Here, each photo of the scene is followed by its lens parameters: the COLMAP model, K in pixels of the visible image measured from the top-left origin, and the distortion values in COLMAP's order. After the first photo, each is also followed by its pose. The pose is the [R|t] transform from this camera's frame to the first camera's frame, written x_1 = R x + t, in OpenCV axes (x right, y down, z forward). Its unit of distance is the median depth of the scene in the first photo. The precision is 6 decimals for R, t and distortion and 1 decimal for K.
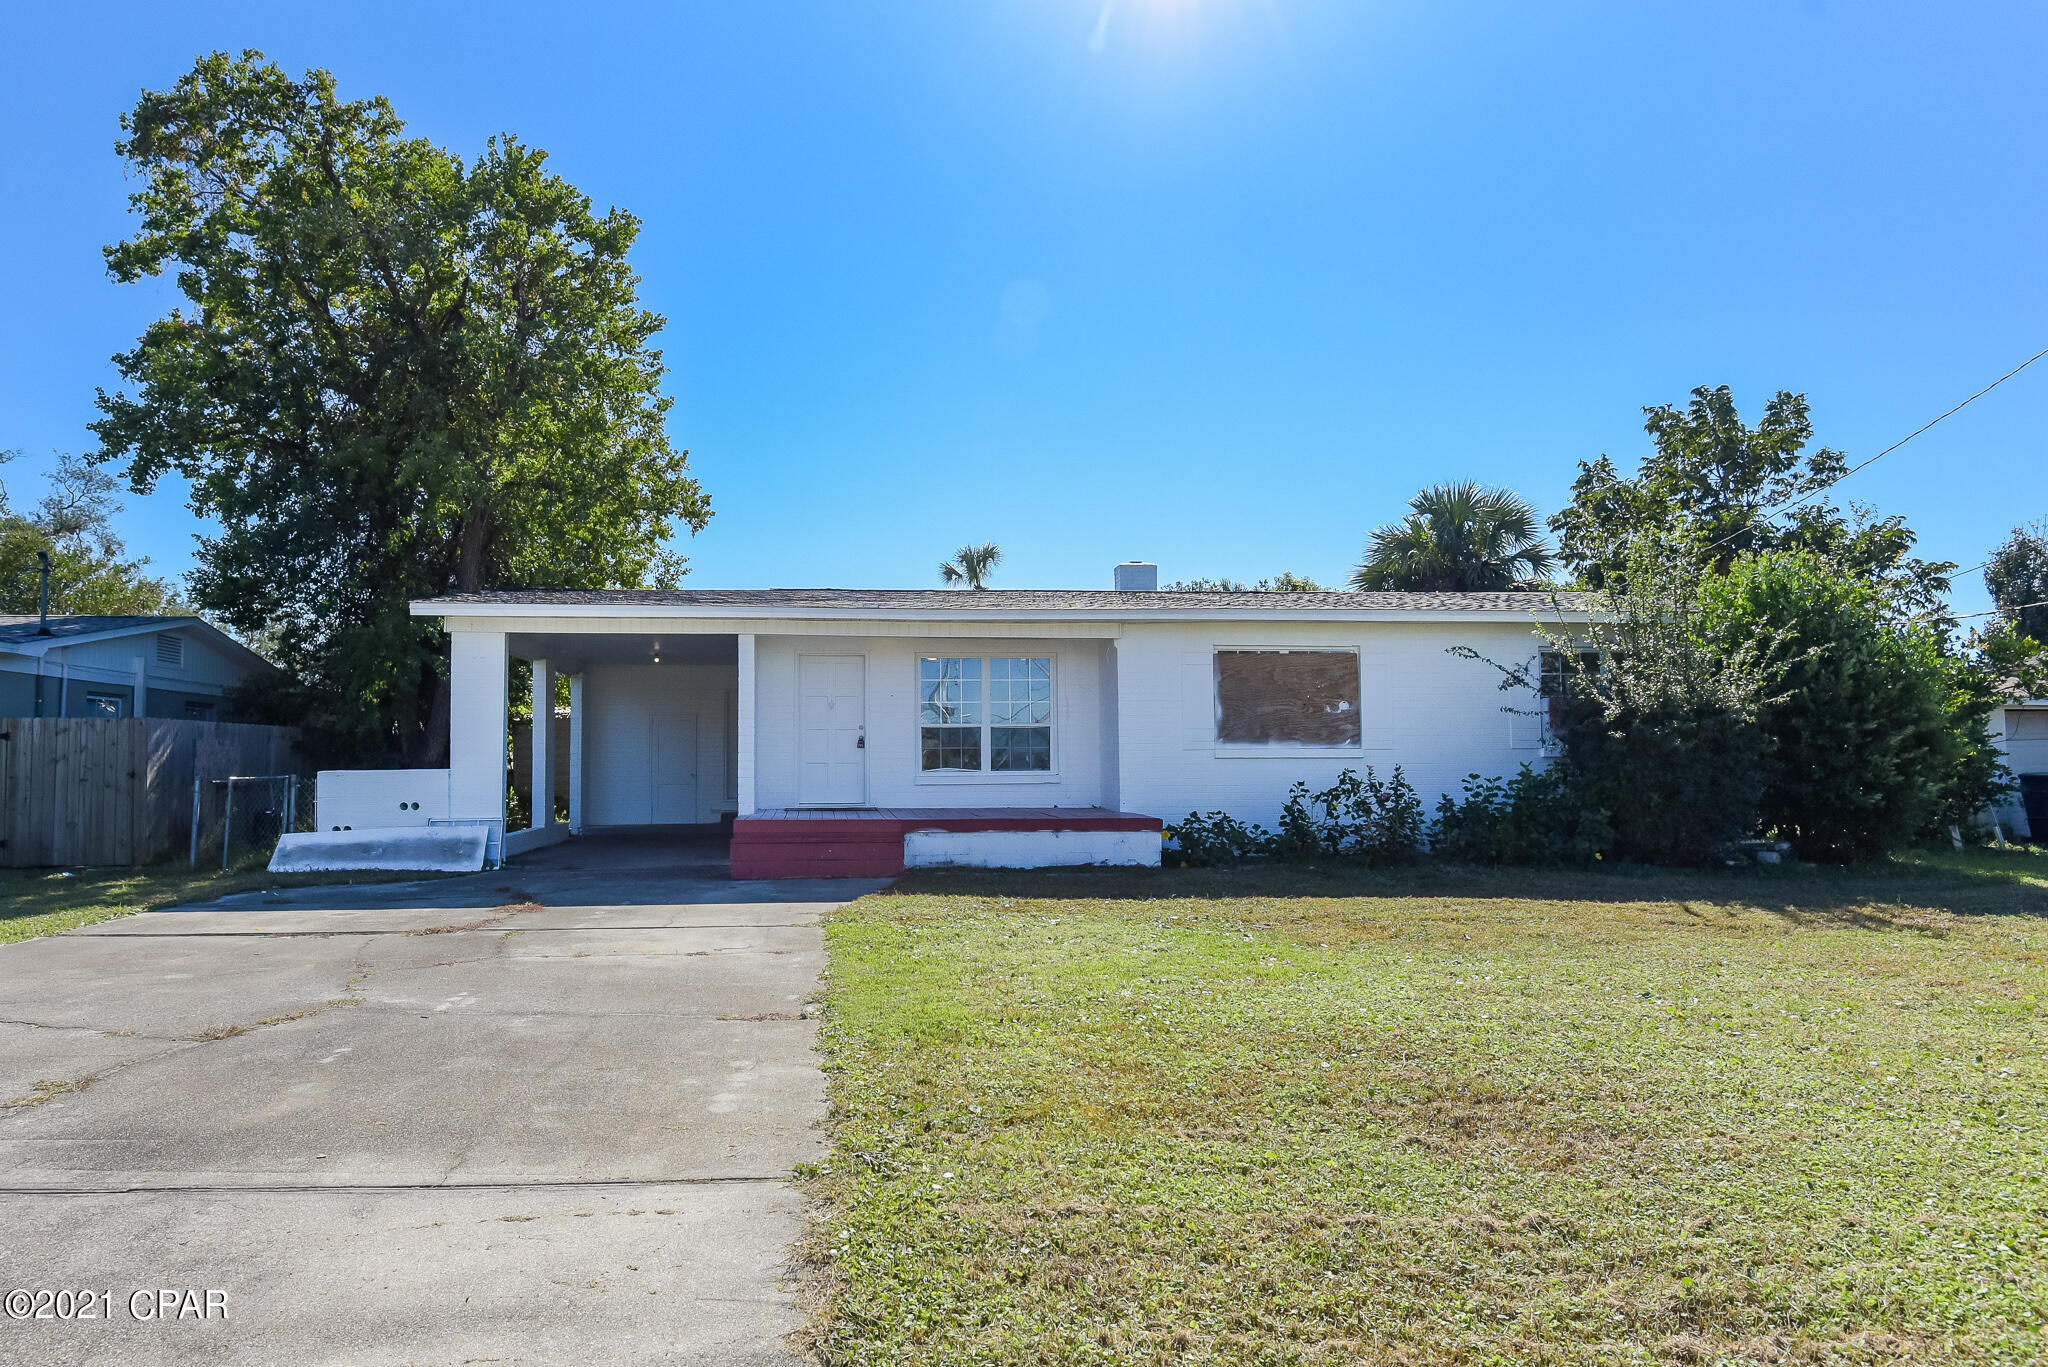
lens RADIAL K [[1151.2, 0, 1023.6], [0, 1151.2, 682.8], [0, 0, 1]] dist [-0.007606, -0.000782]
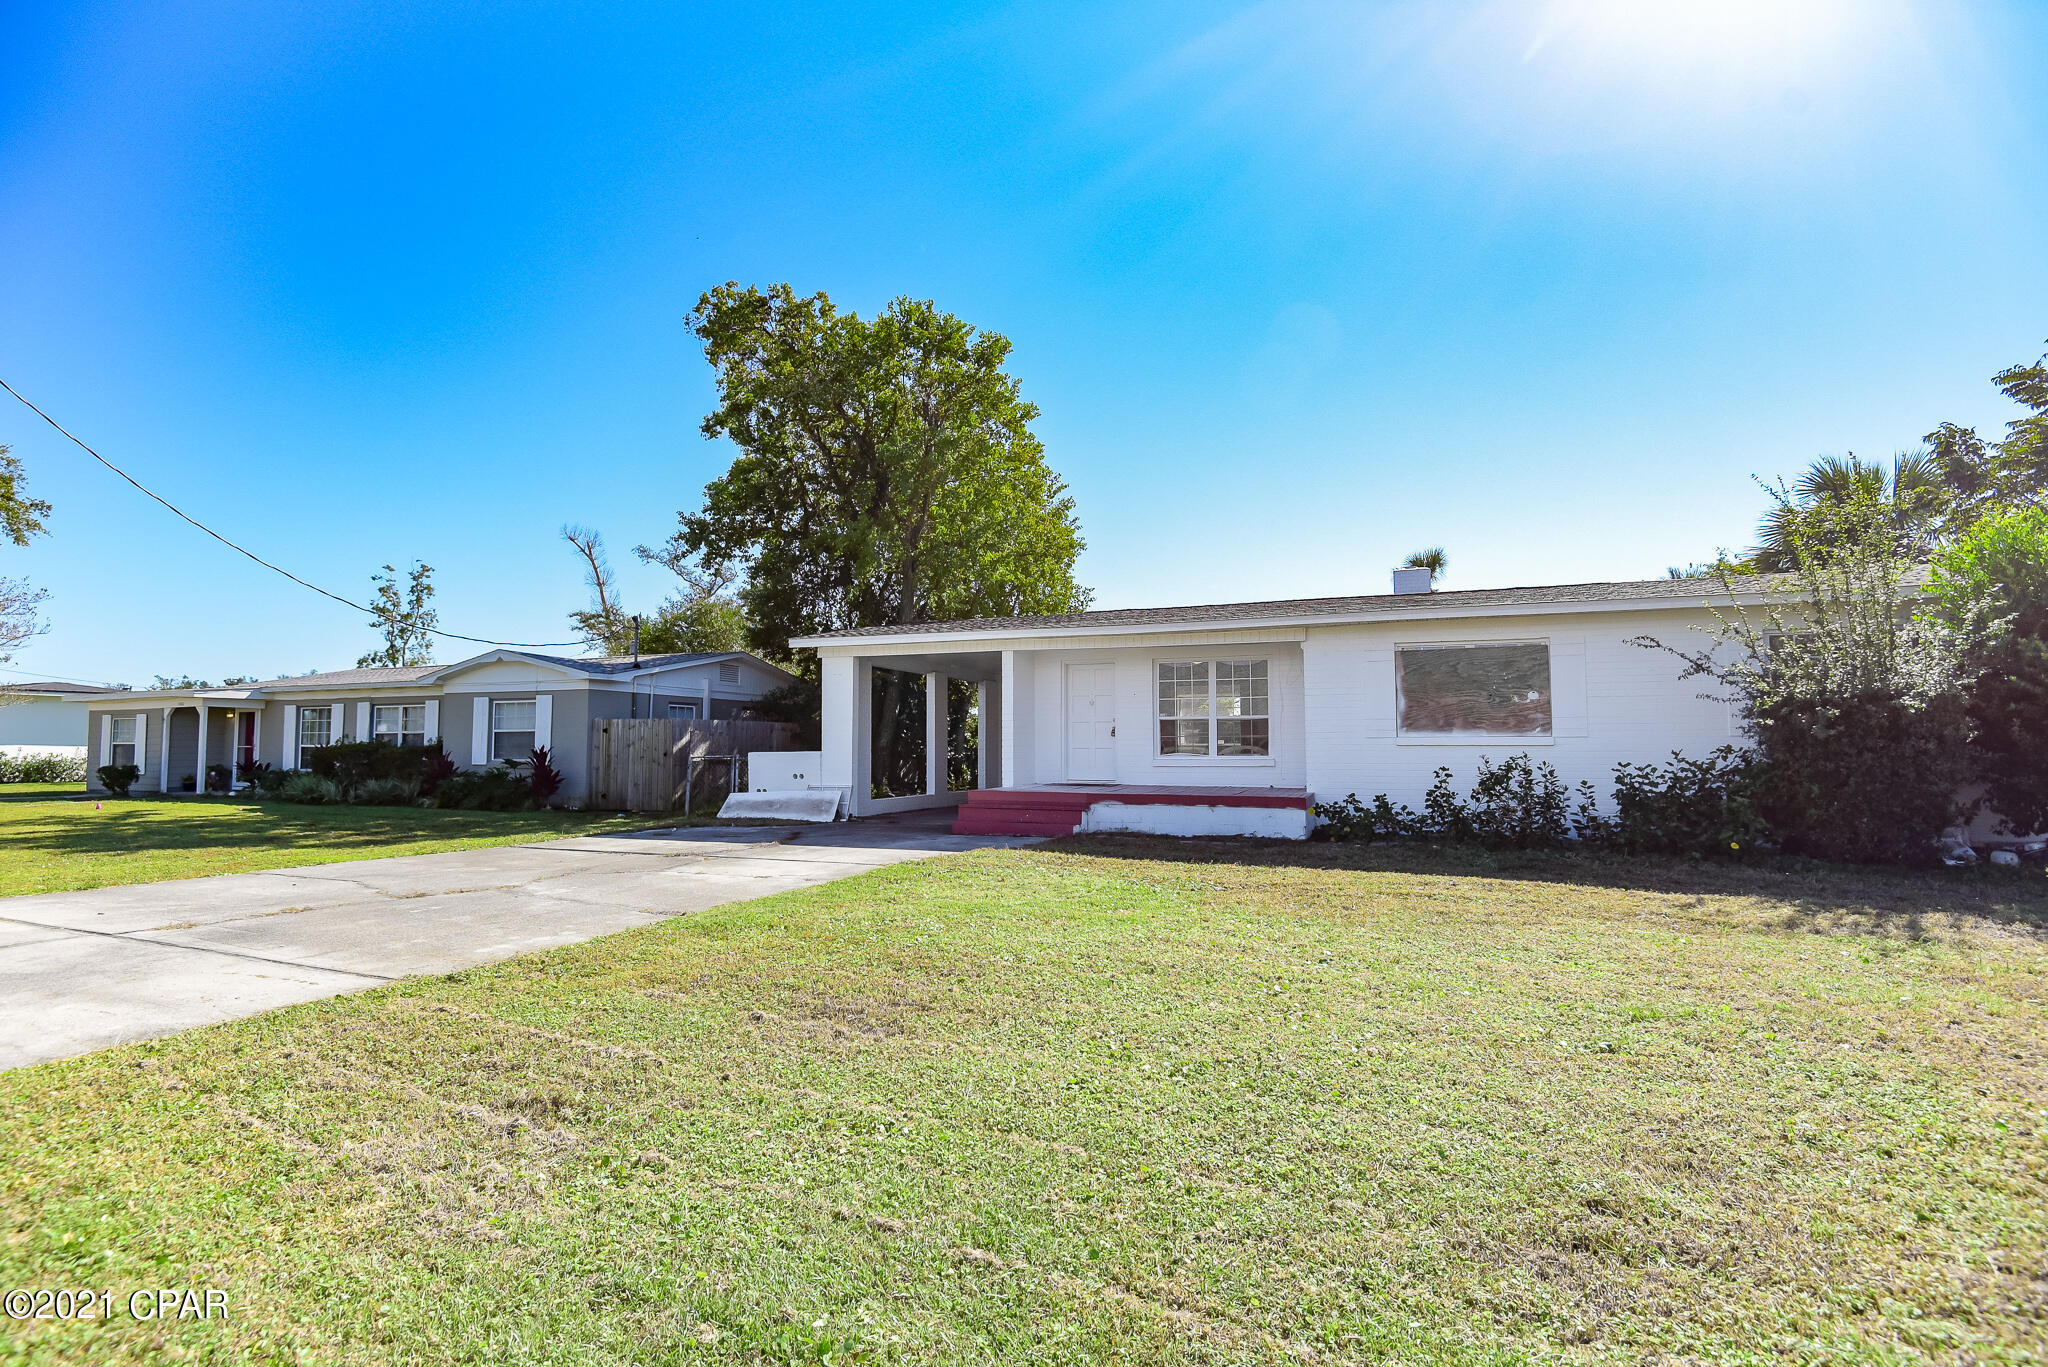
lens RADIAL K [[961.7, 0, 1024.8], [0, 961.7, 691.2], [0, 0, 1]] dist [-0.009372, -0.010989]
pose [[0.896297, -0.022286, -0.442895, 0.252381], [0.027186, 0.999619, 0.004716, -0.000699], [0.442621, -0.016267, 0.896561, 0.015119]]
